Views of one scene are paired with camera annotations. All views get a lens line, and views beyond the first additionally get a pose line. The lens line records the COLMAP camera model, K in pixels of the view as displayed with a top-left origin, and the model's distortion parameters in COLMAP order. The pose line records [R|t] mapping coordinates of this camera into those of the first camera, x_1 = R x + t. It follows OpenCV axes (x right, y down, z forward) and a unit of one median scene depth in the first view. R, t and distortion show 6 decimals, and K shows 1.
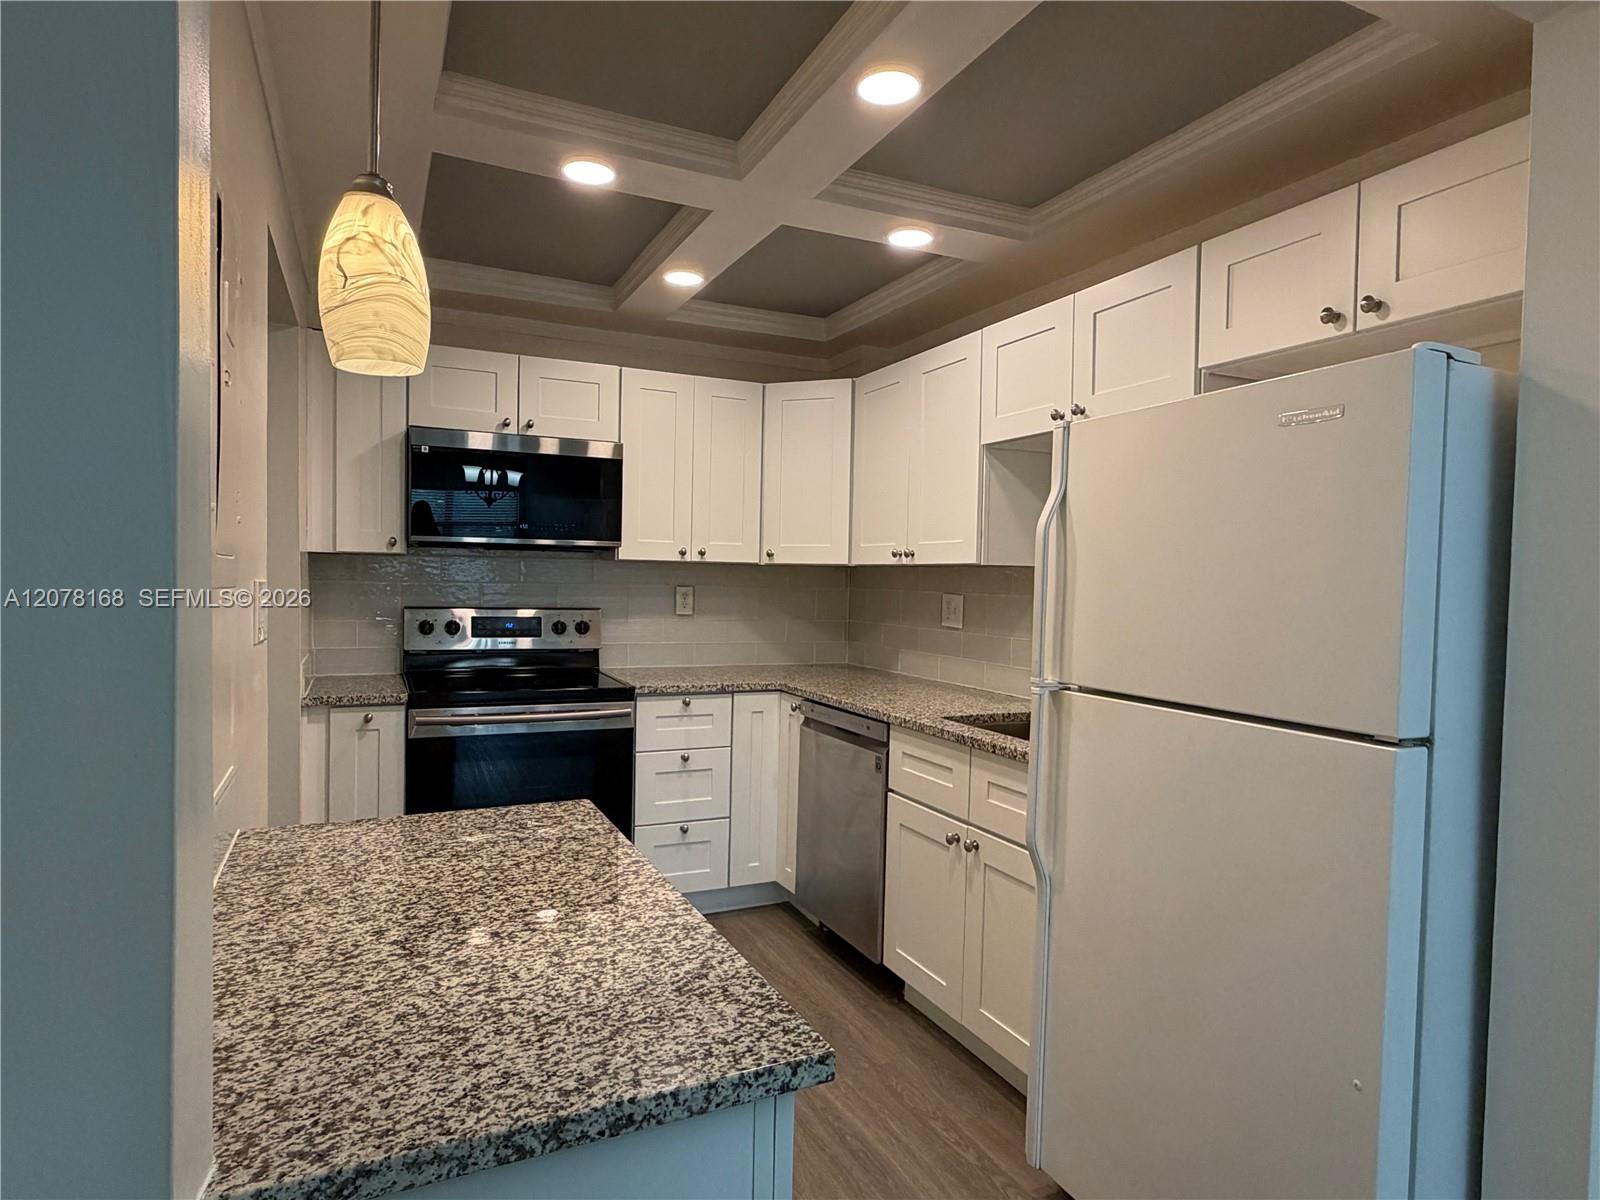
lens RADIAL K [[893.0, 0, 798.9], [0, 893.0, 606.2], [0, 0, 1]] dist [0.001008, 0.000052]
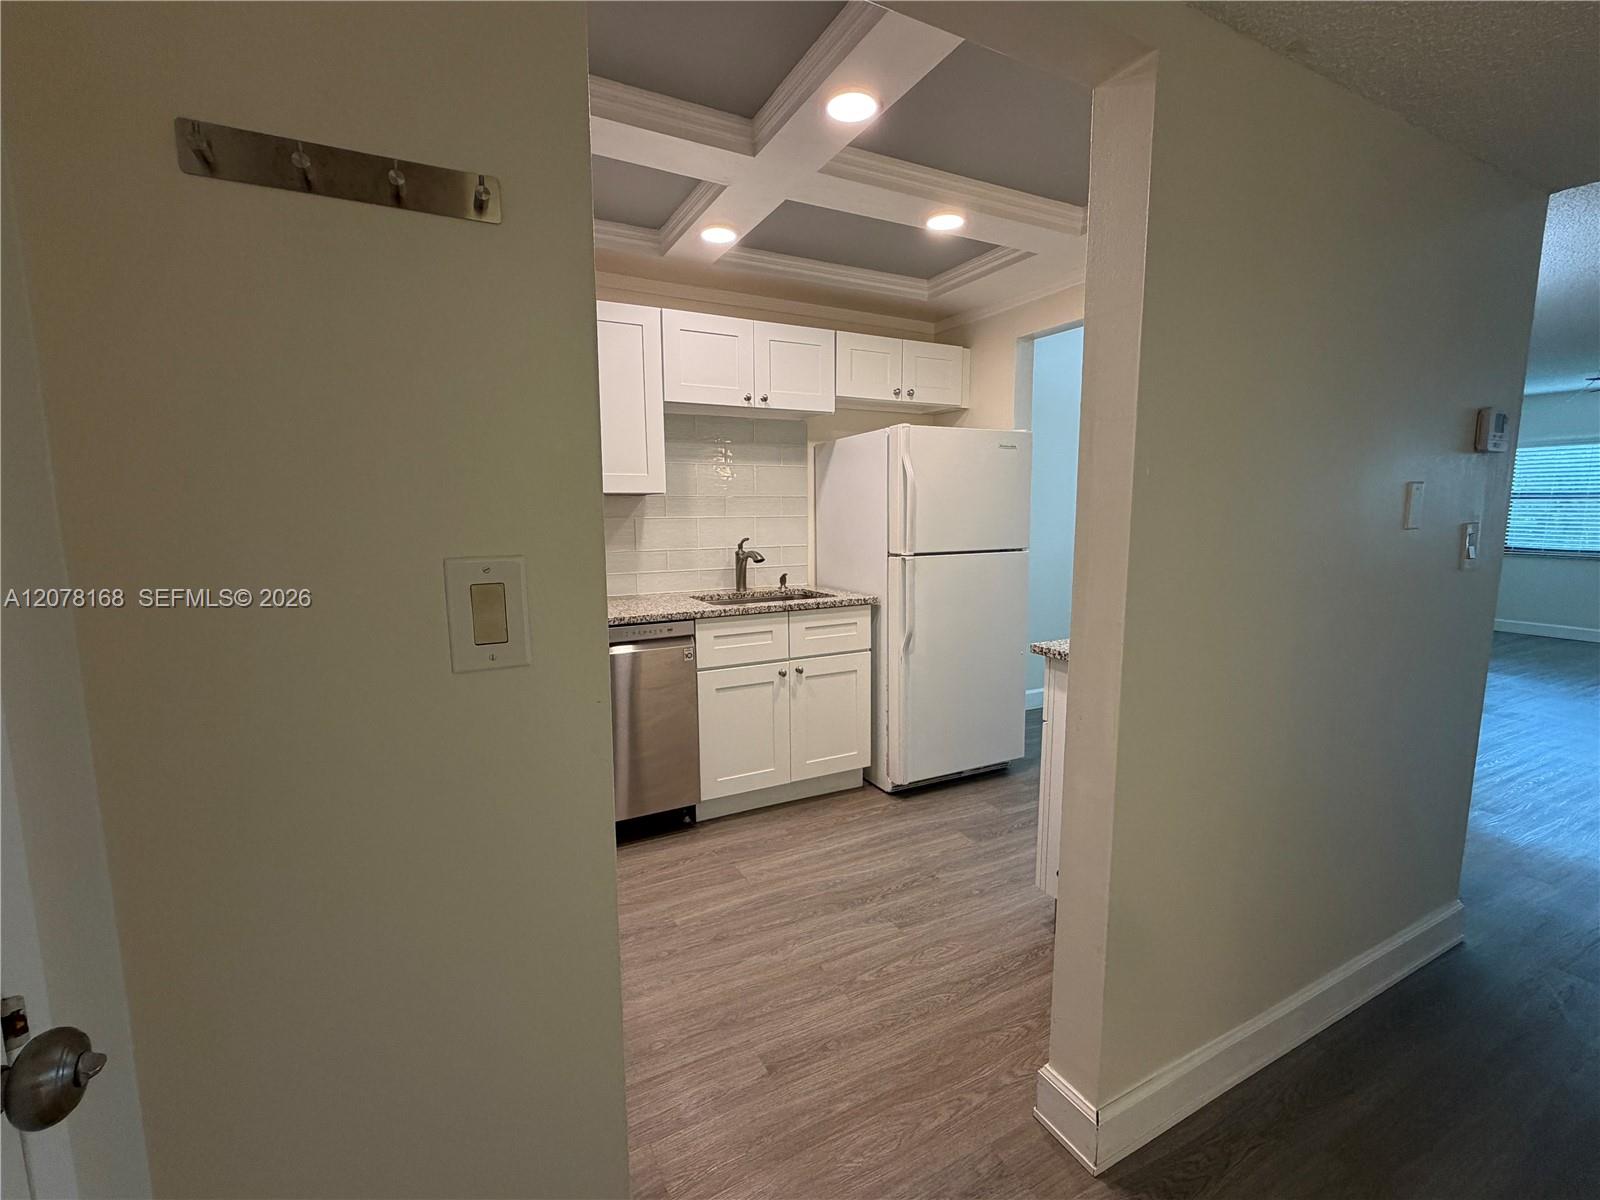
lens RADIAL K [[701.5, 0, 802.7], [0, 701.5, 596.9], [0, 0, 1]] dist [-0.000542, -0.000017]
pose [[-0.037276, -0.147858, 0.988306, -0.934746], [0.031356, 0.988333, 0.149045, -0.047401], [-0.998813, 0.036546, -0.032205, 0.921250]]
